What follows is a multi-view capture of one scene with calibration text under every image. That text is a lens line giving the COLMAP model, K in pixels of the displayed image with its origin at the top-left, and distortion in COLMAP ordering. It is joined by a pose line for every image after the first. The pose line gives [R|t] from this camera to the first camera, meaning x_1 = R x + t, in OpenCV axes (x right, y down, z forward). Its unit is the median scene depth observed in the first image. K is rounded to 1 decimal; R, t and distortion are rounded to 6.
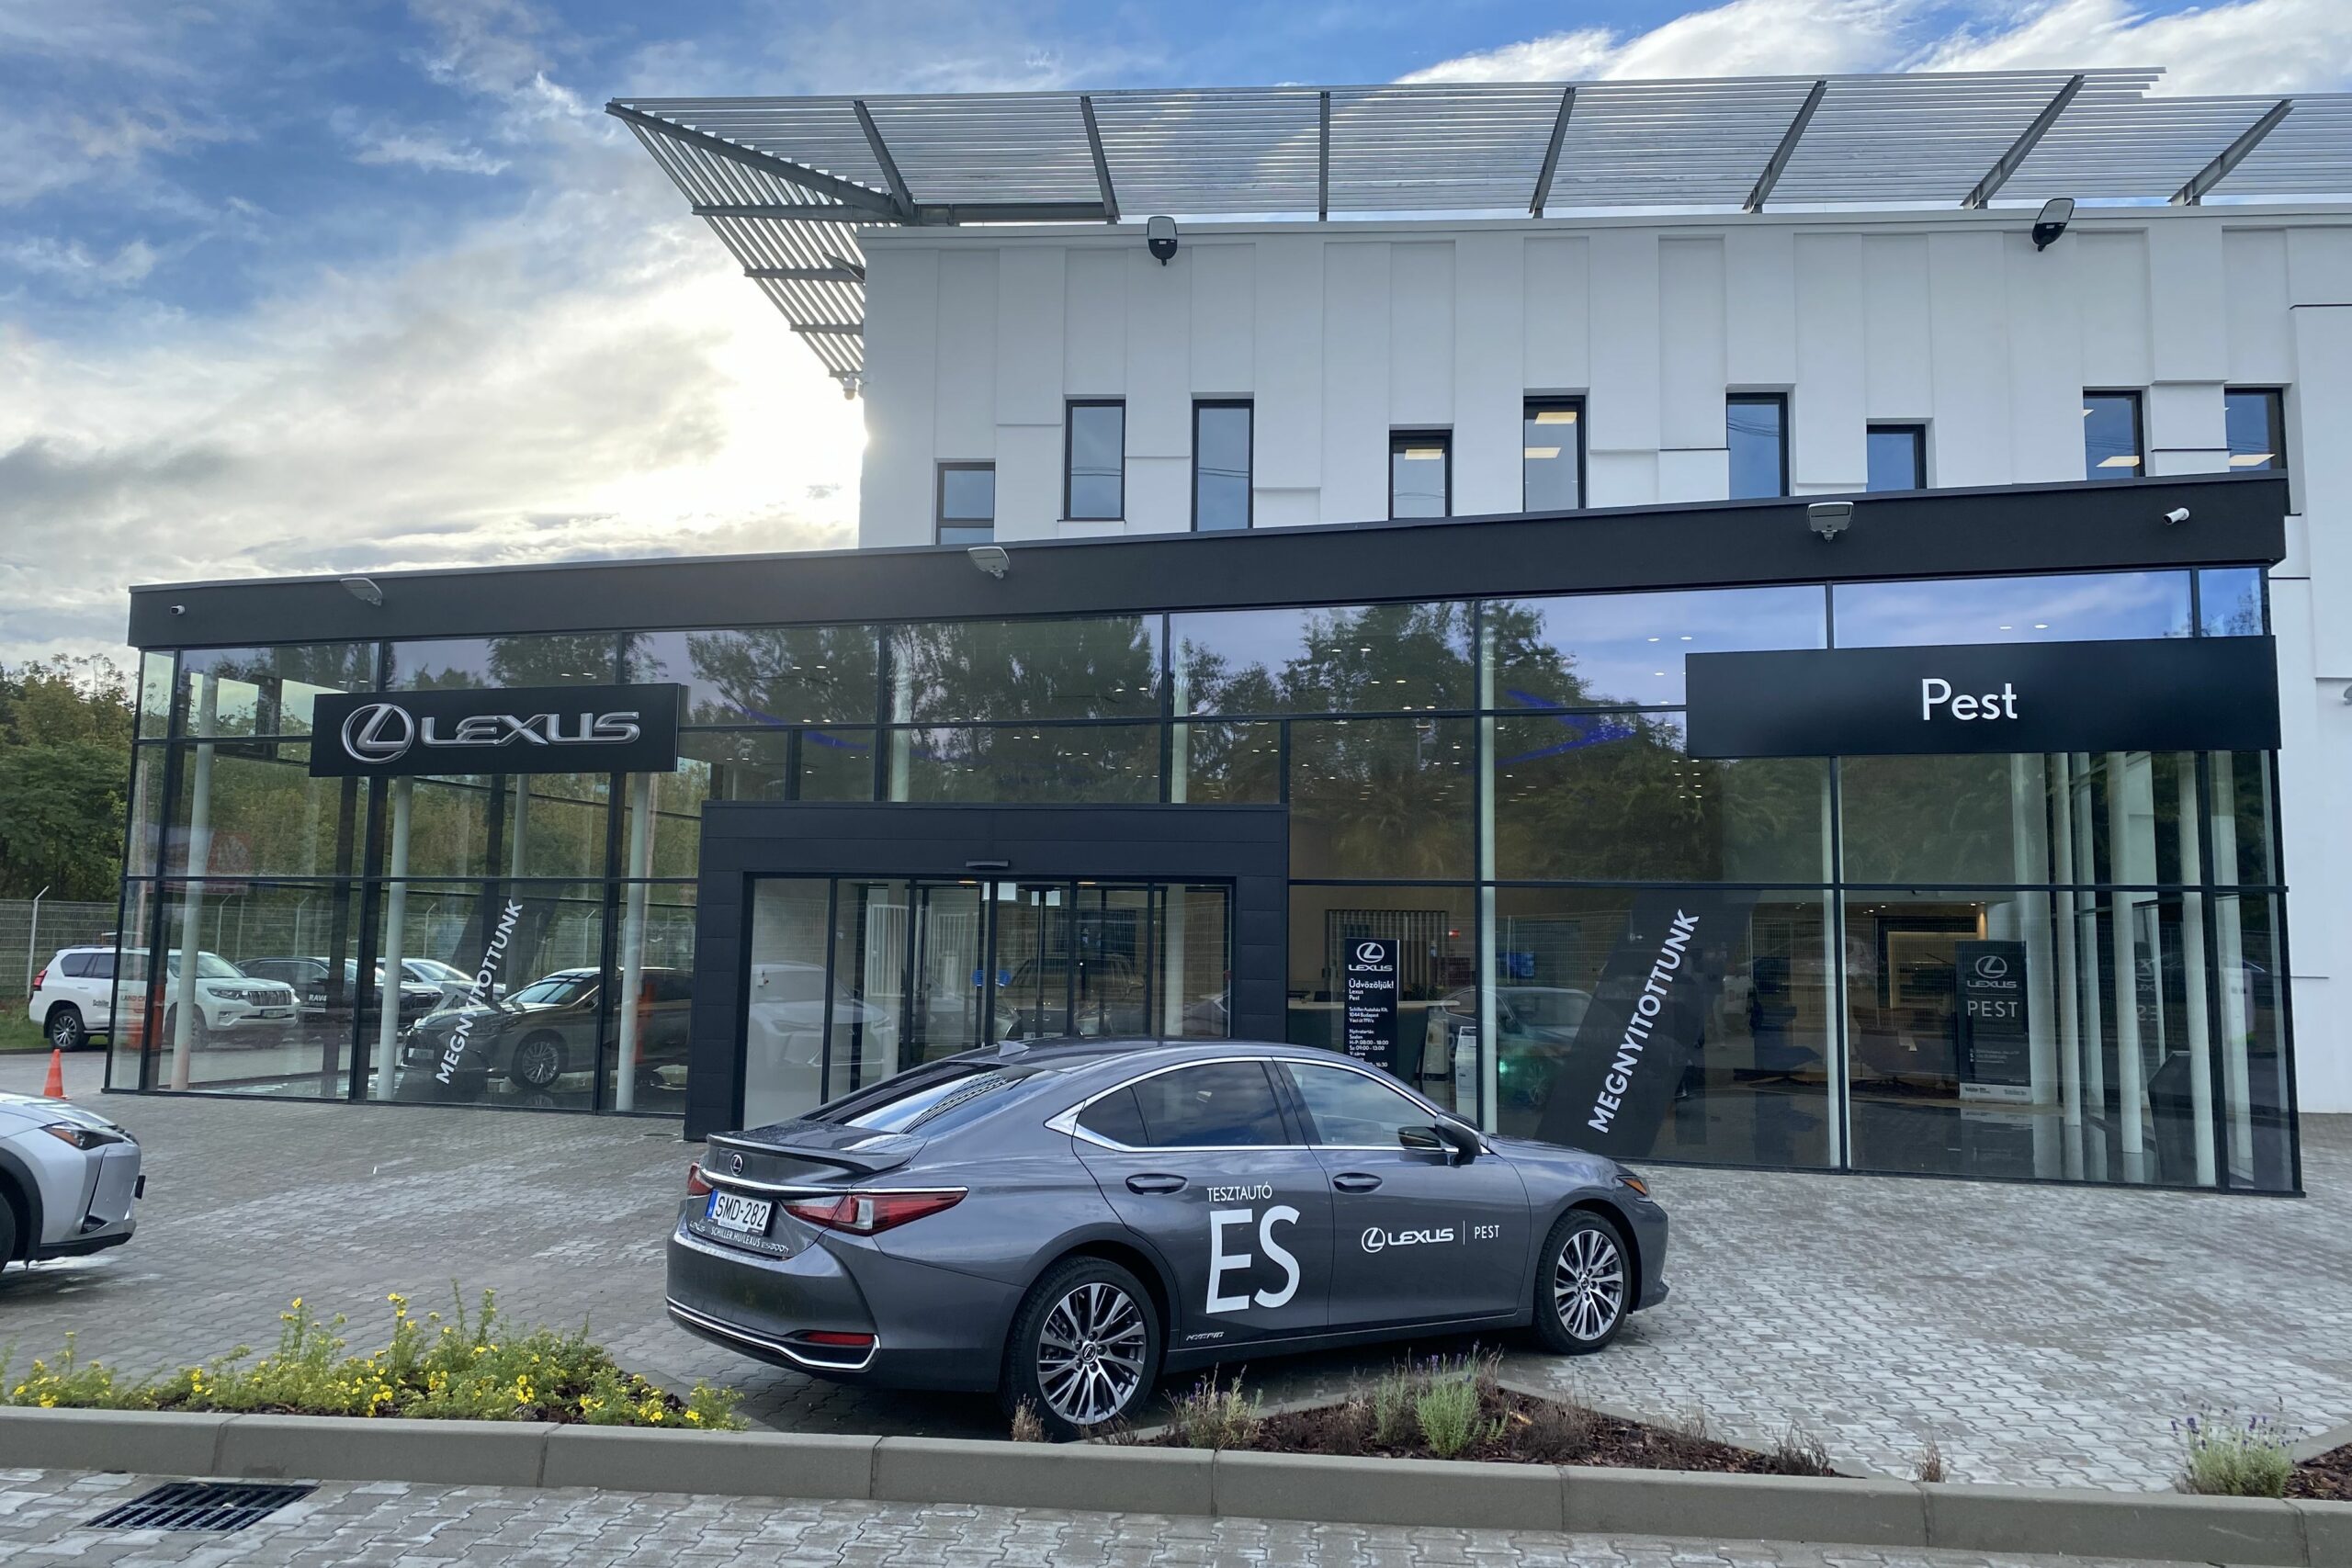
lens RADIAL K [[1791.5, 0, 1200.5], [0, 1791.5, 751.3], [0, 0, 1]] dist [0.023280, -0.012361]
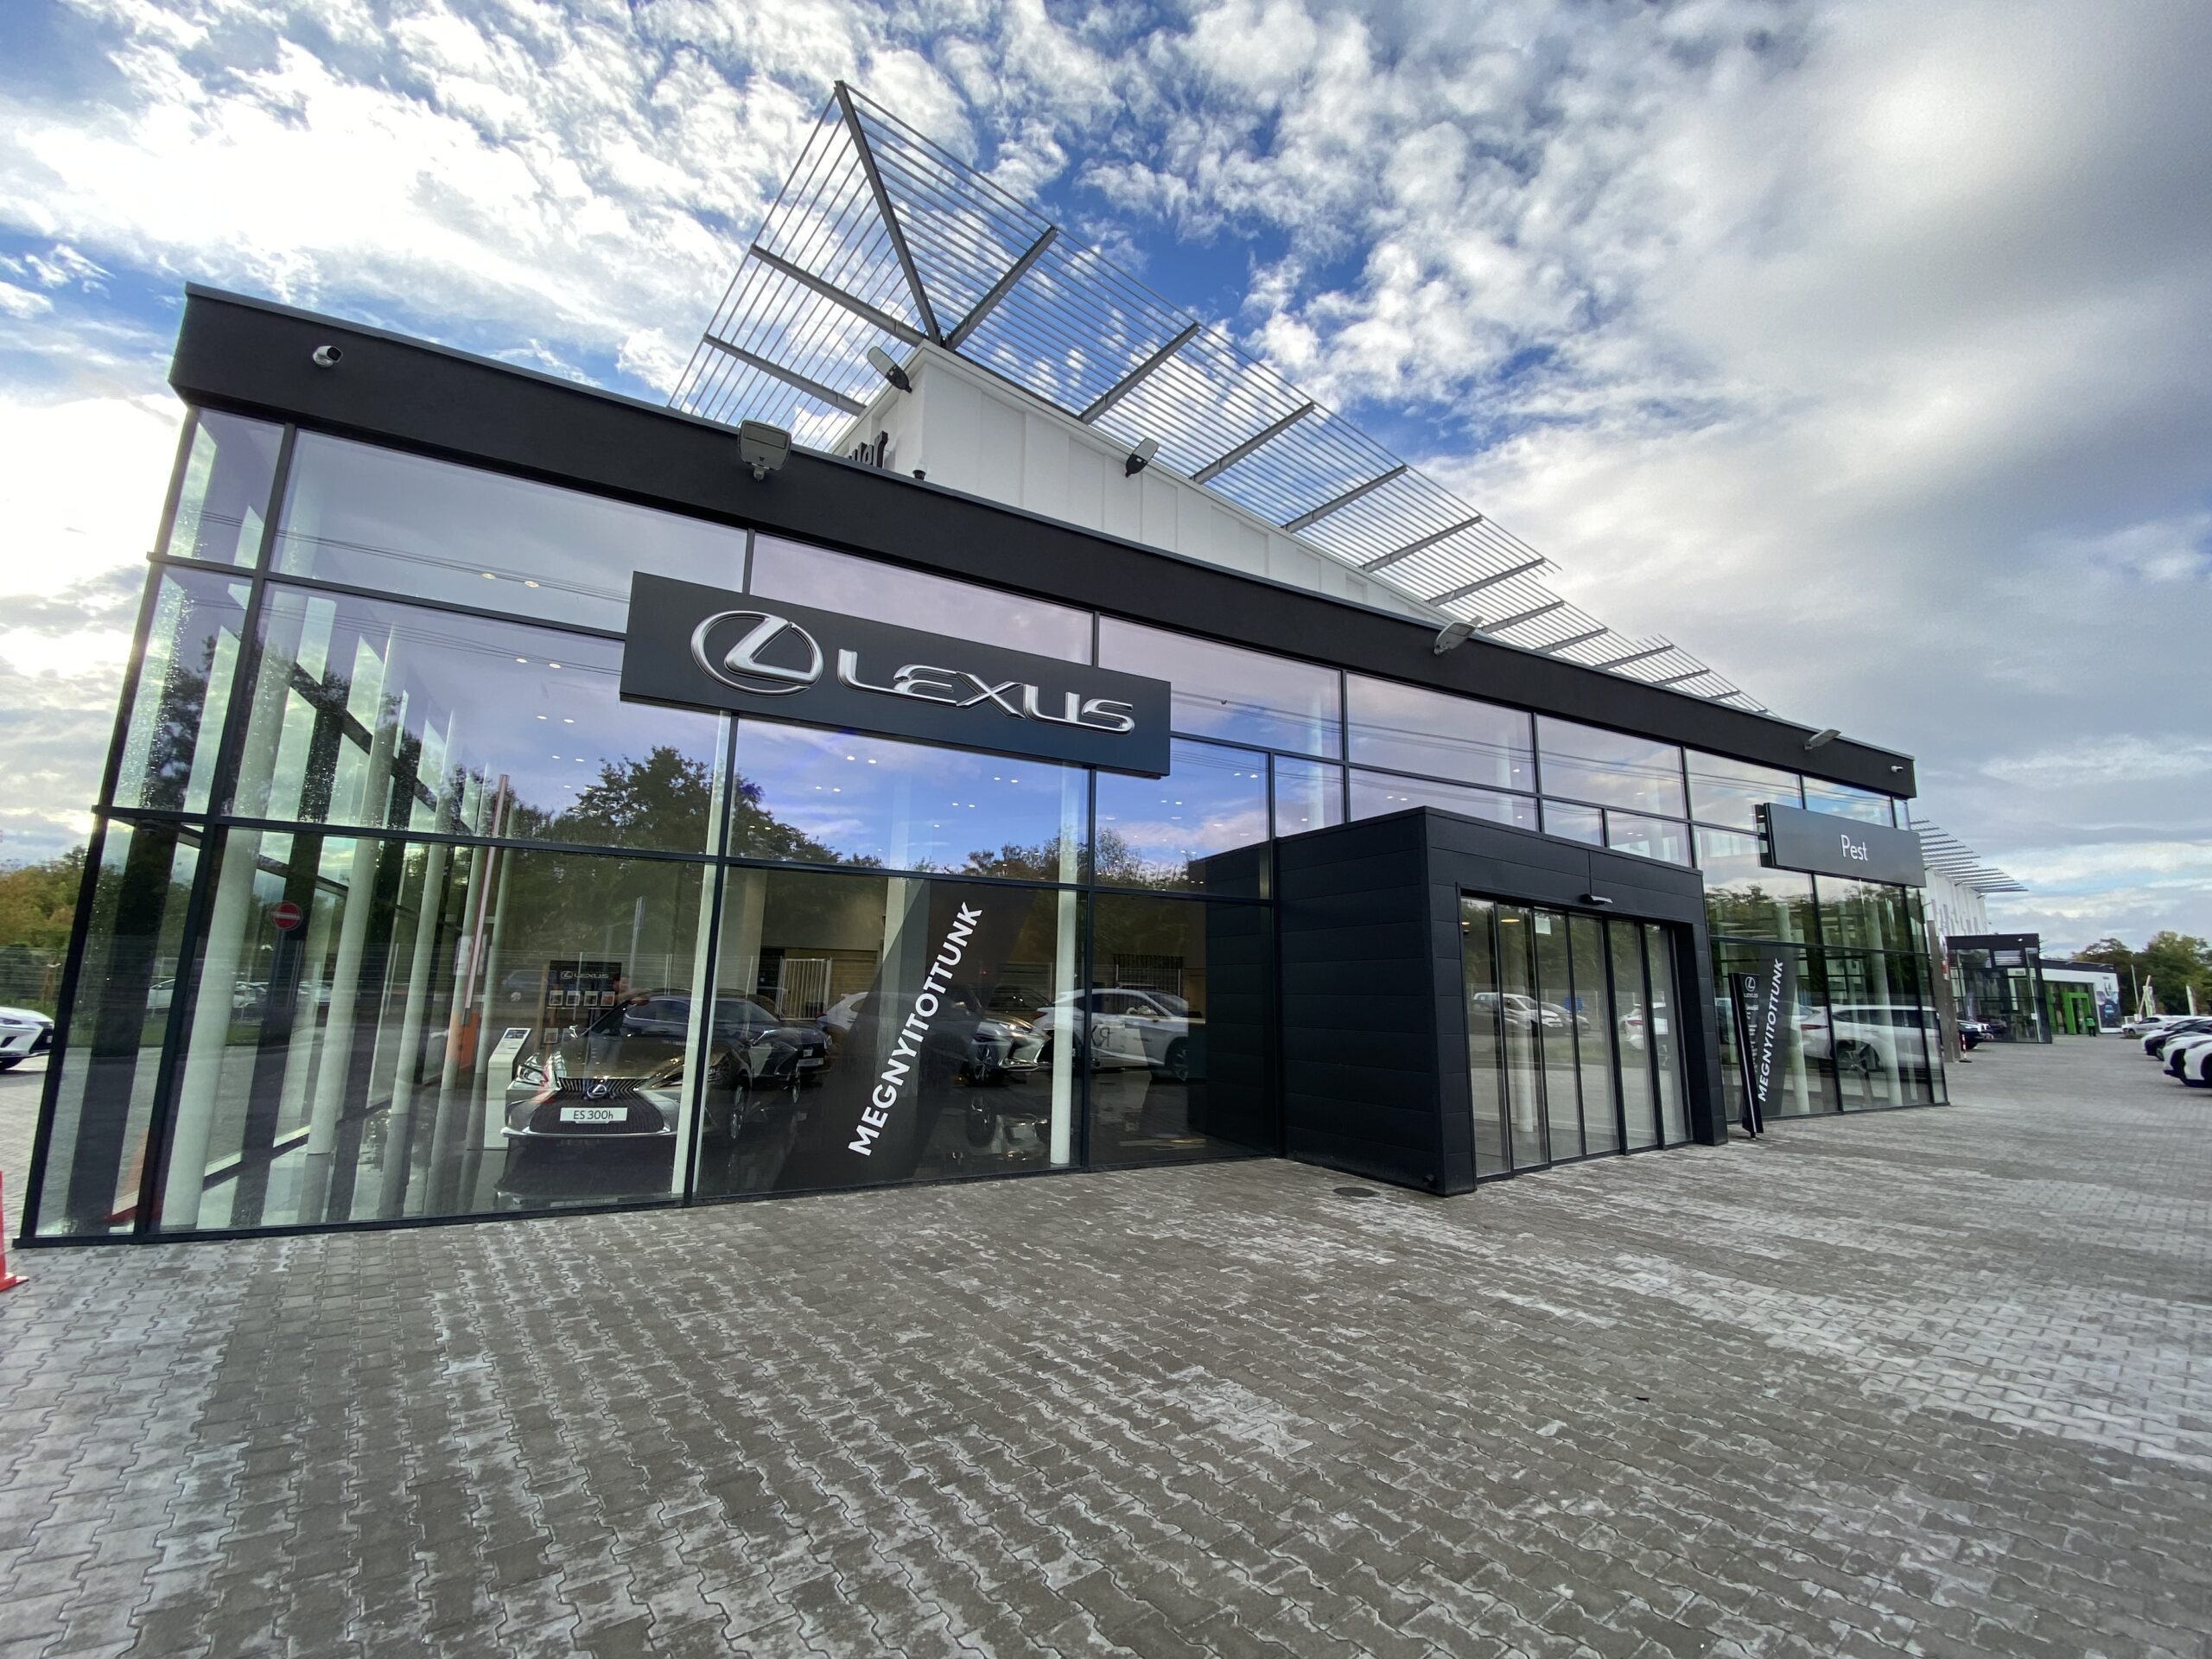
lens RADIAL K [[888.3, 0, 1107.3], [0, 888.3, 835.4], [0, 0, 1]] dist [0.007001, -0.012807]
pose [[0.721126, 0.114362, 0.683300, -0.000689], [-0.083247, 0.993439, -0.078414, 0.069787], [-0.687784, -0.000336, 0.725915, 0.508924]]
